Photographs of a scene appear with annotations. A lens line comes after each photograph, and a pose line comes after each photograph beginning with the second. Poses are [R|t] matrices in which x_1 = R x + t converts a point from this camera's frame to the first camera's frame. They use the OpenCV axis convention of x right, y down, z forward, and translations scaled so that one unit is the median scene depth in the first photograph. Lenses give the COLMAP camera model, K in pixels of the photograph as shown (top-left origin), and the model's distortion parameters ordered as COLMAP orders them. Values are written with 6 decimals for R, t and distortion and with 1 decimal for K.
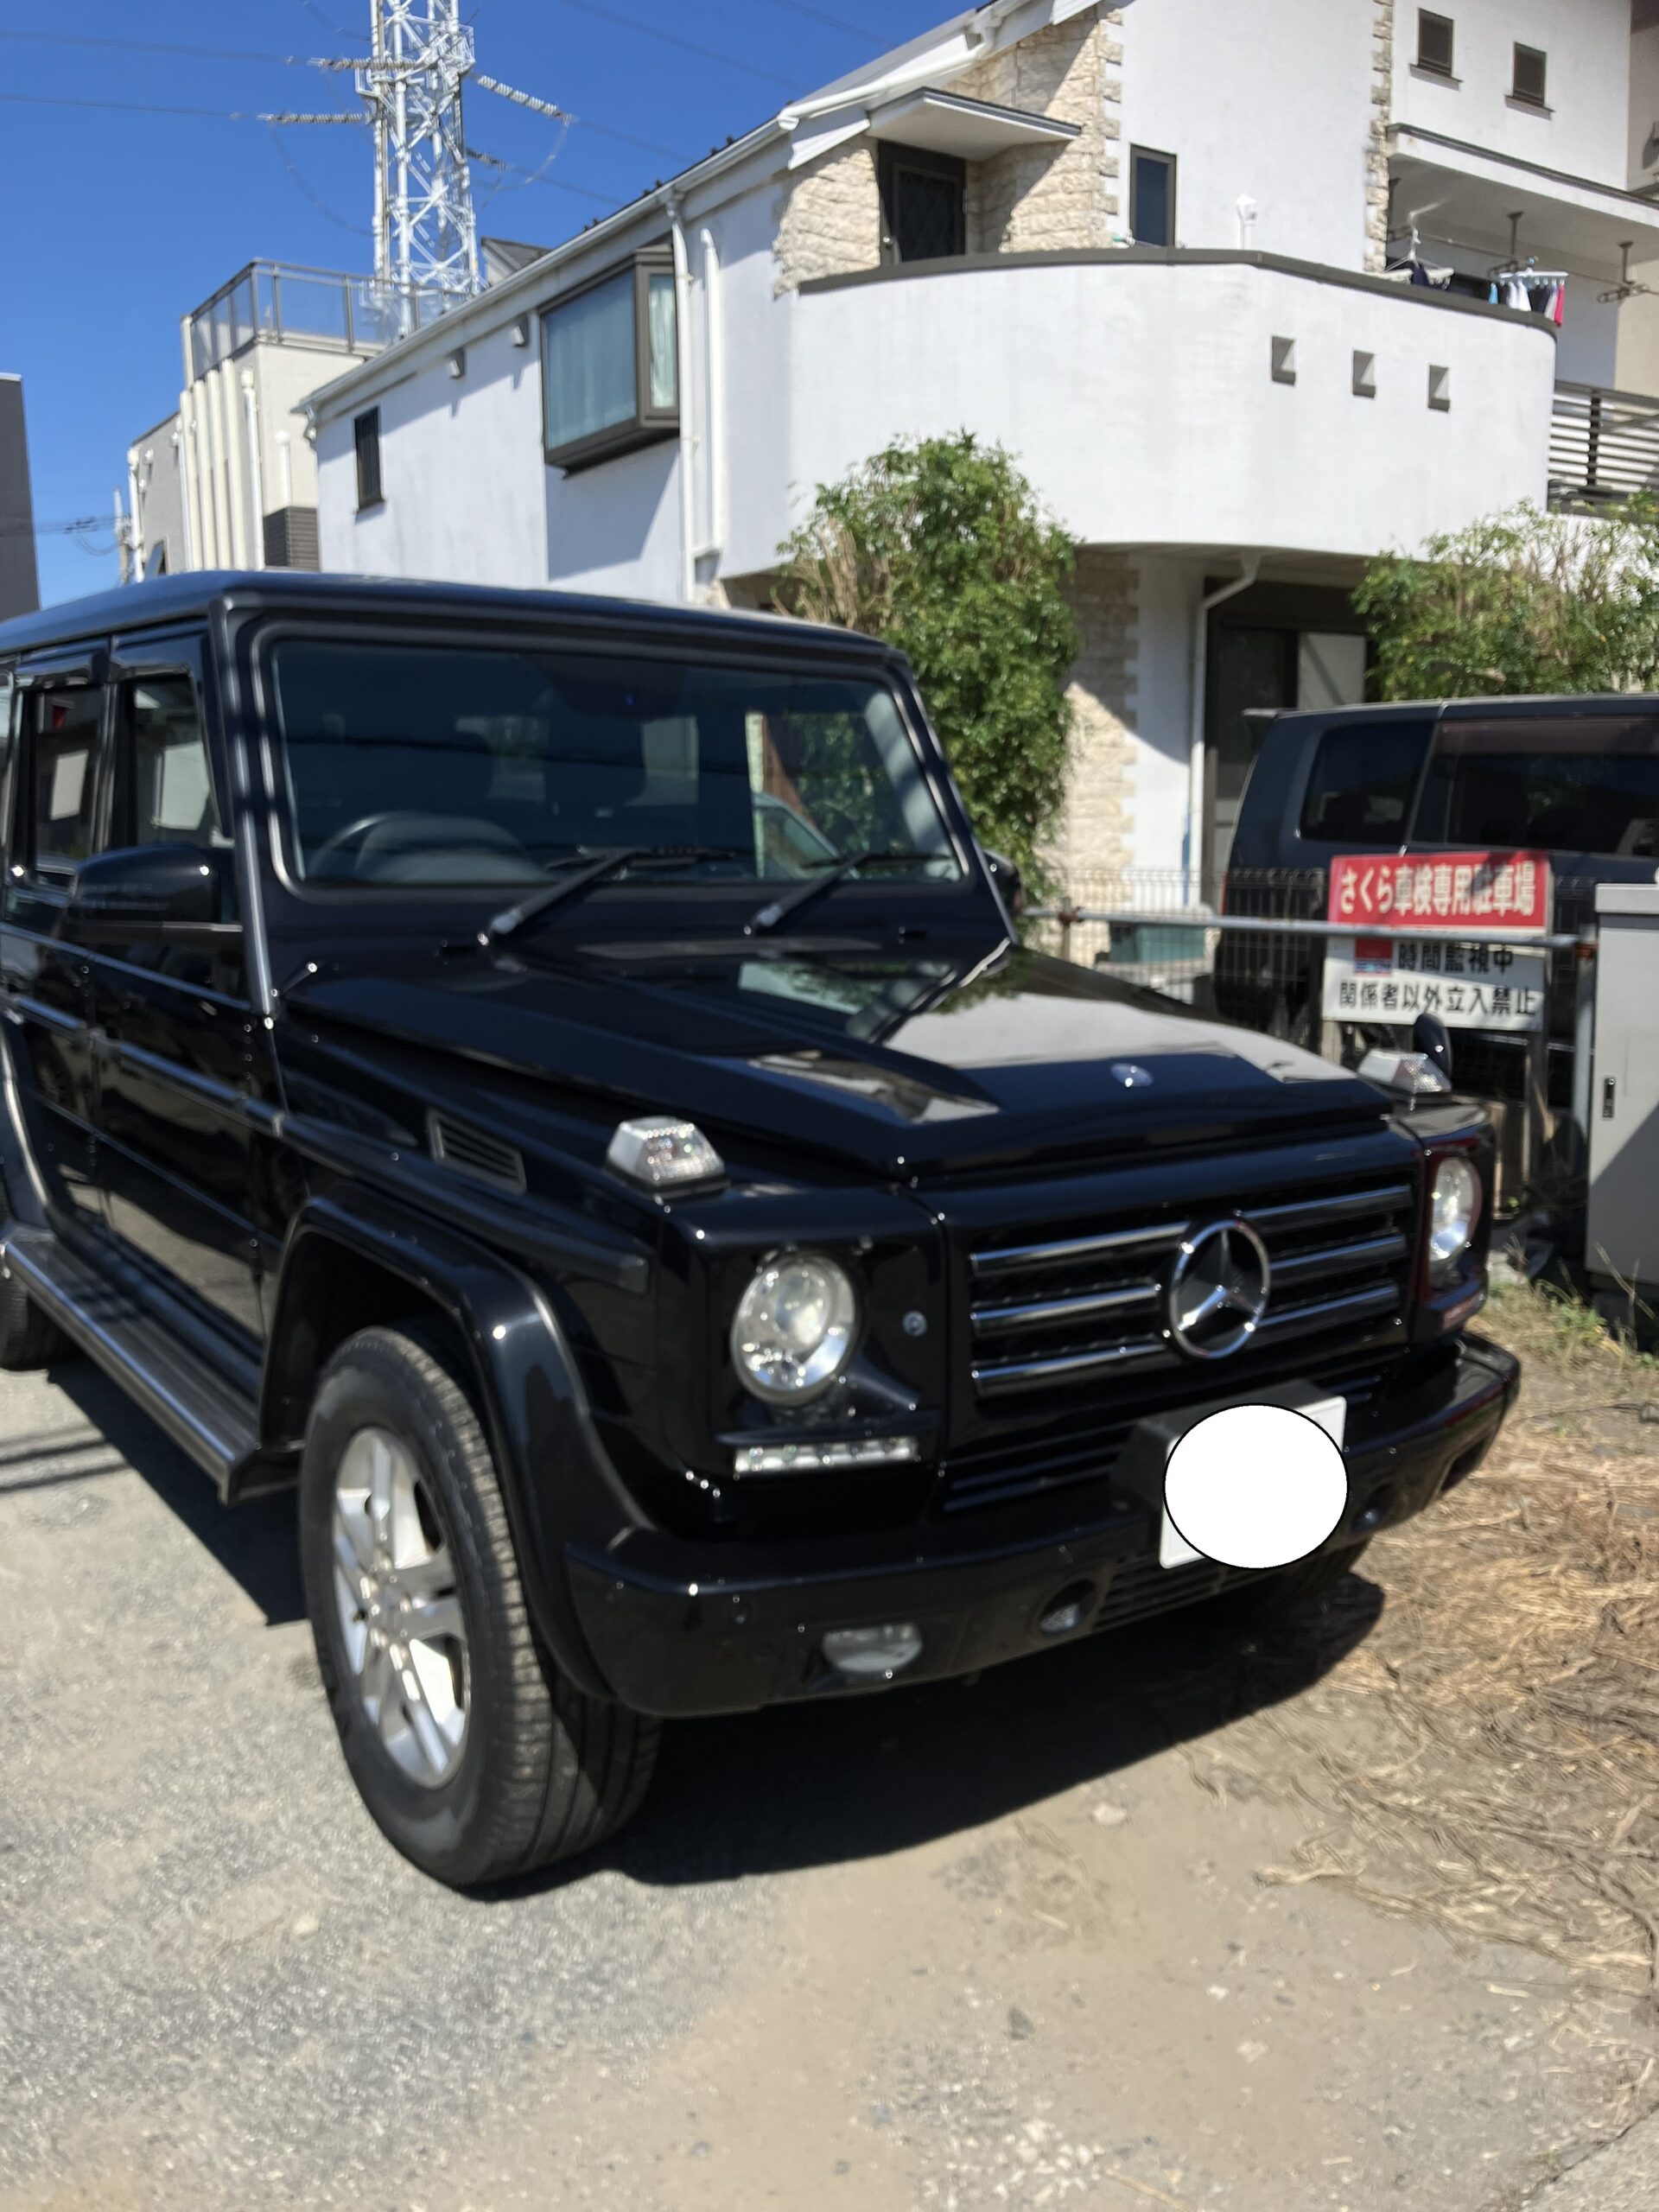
lens RADIAL K [[1799.1, 0, 836.8], [0, 1799.1, 1098.2], [0, 0, 1]] dist [0.010156, 0.014052]
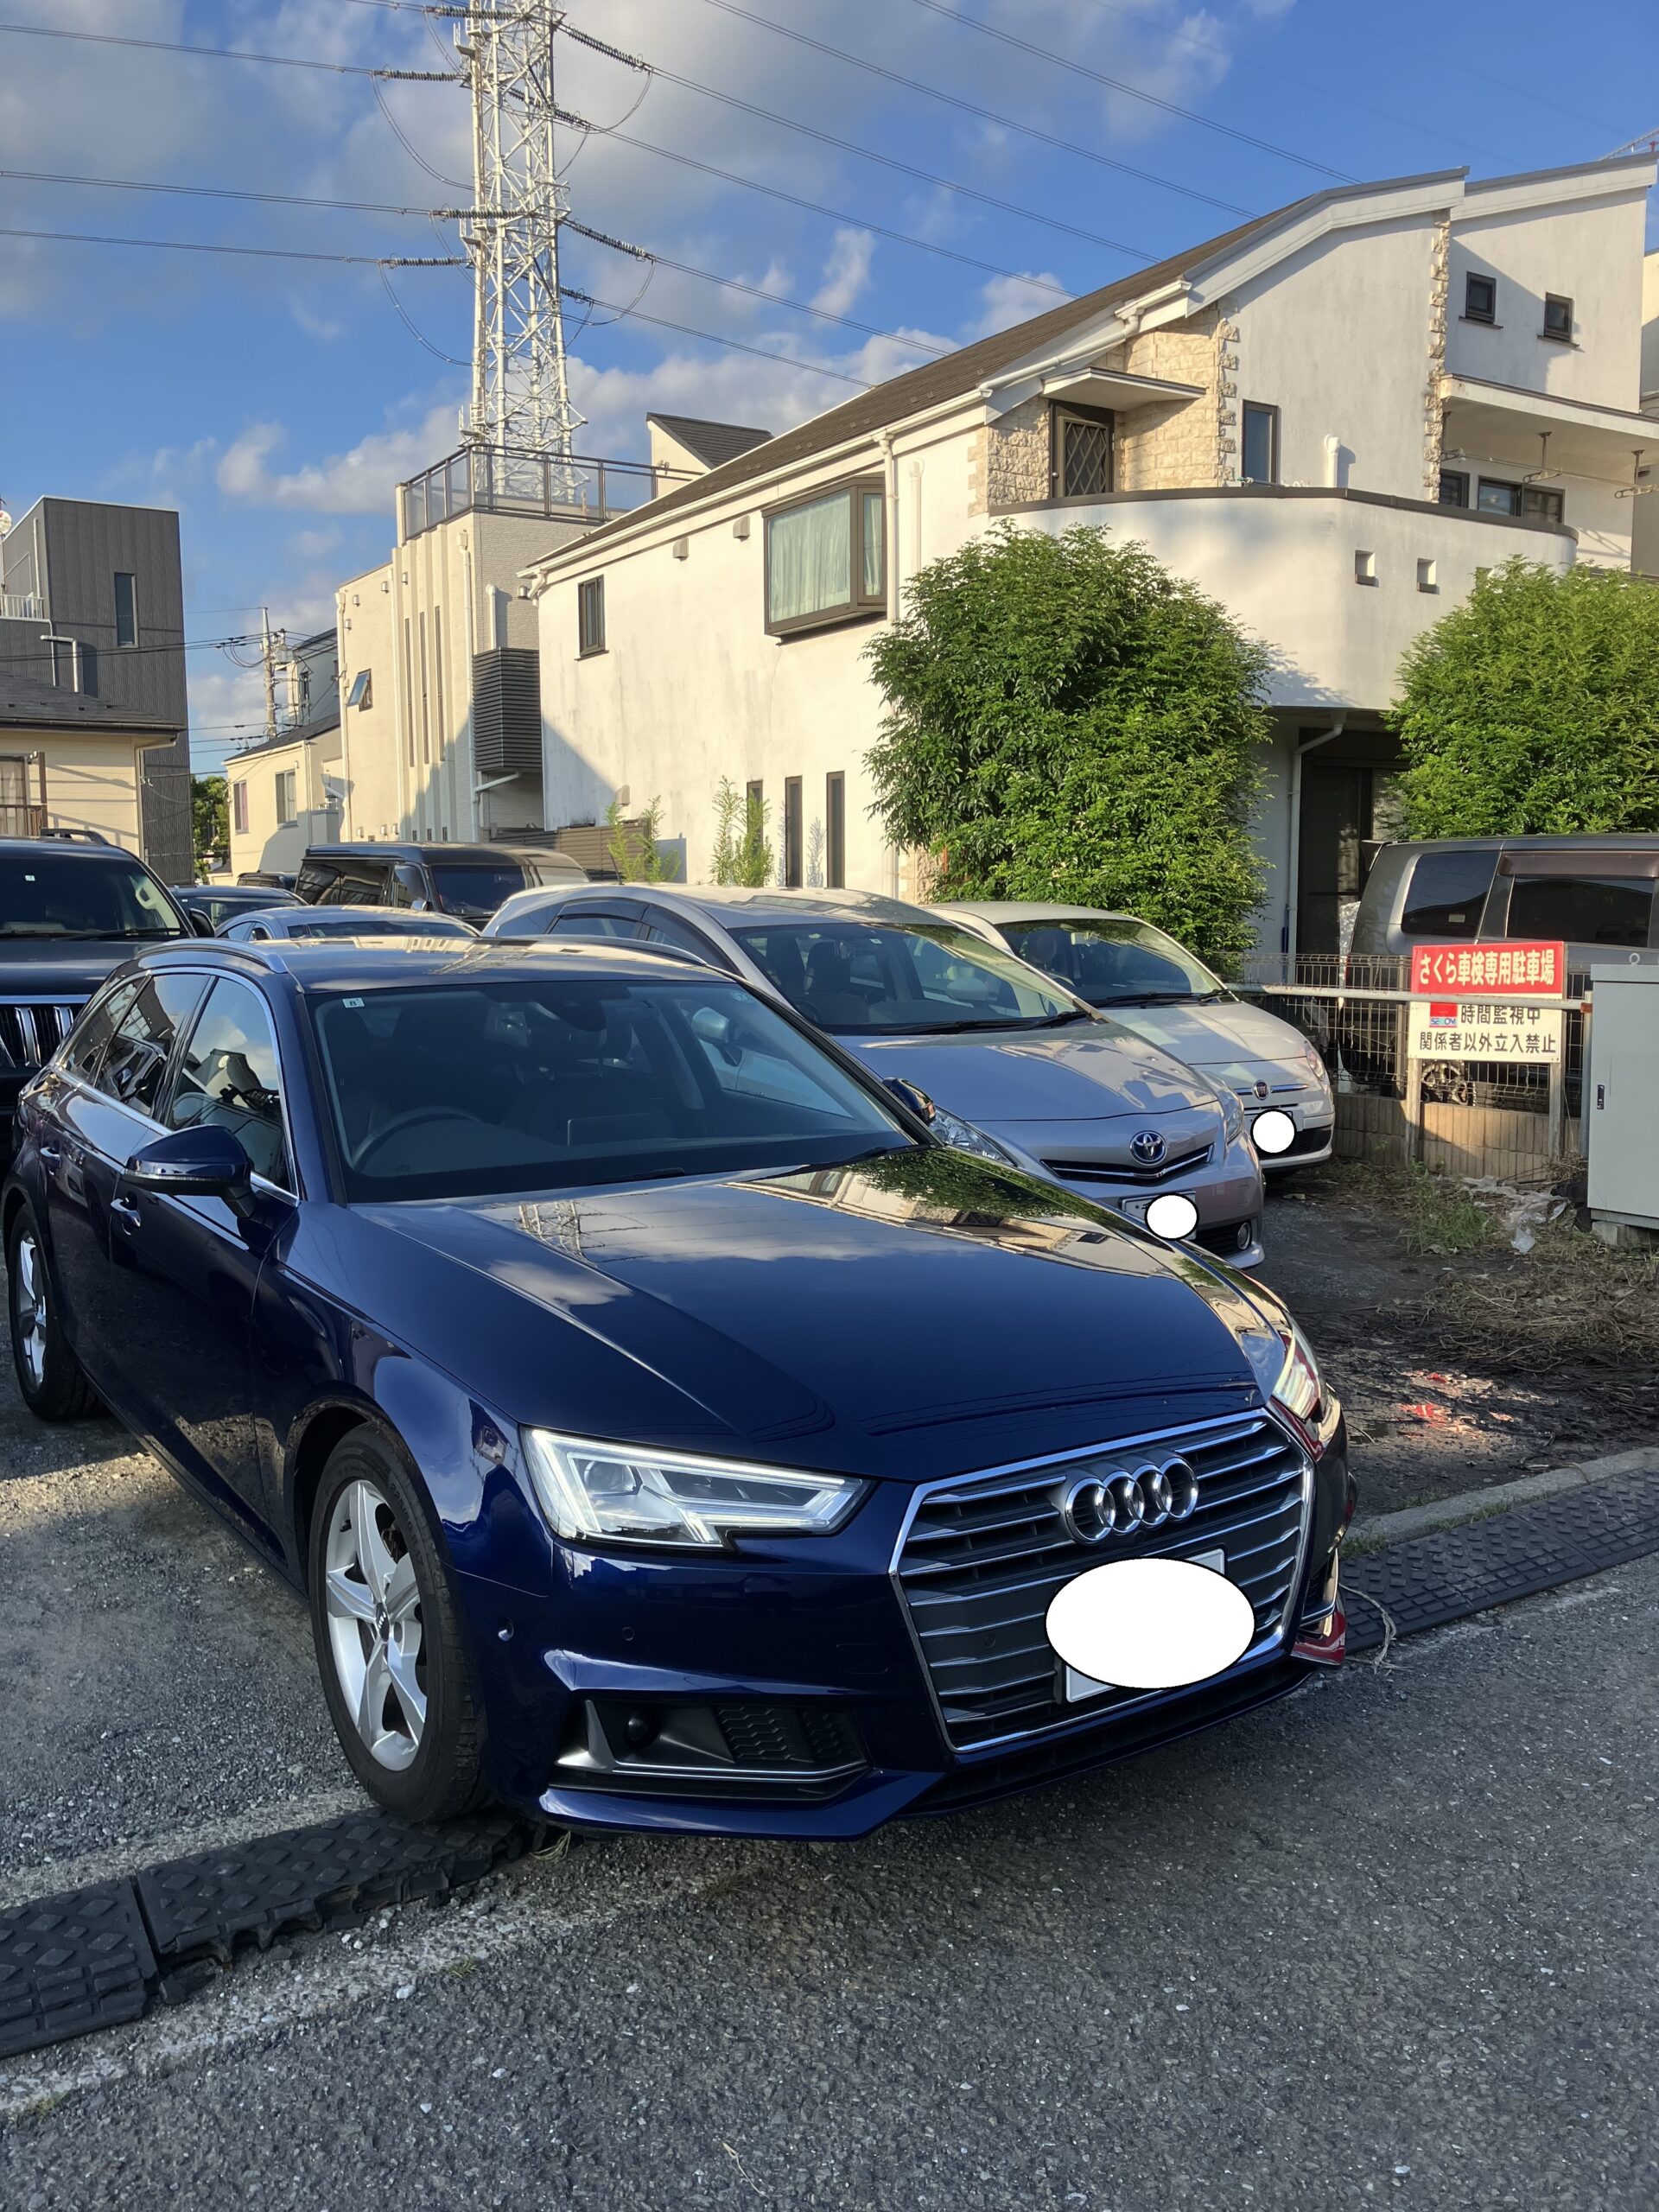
lens RADIAL K [[1799.1, 0, 817.5], [0, 1799.1, 1103.6], [0, 0, 1]] dist [0.010156, 0.014052]
pose [[0.999430, 0.007867, -0.032840, -0.125800], [-0.009387, 0.998879, -0.046400, 0.052235], [0.032438, 0.046682, 0.998383, -0.367688]]
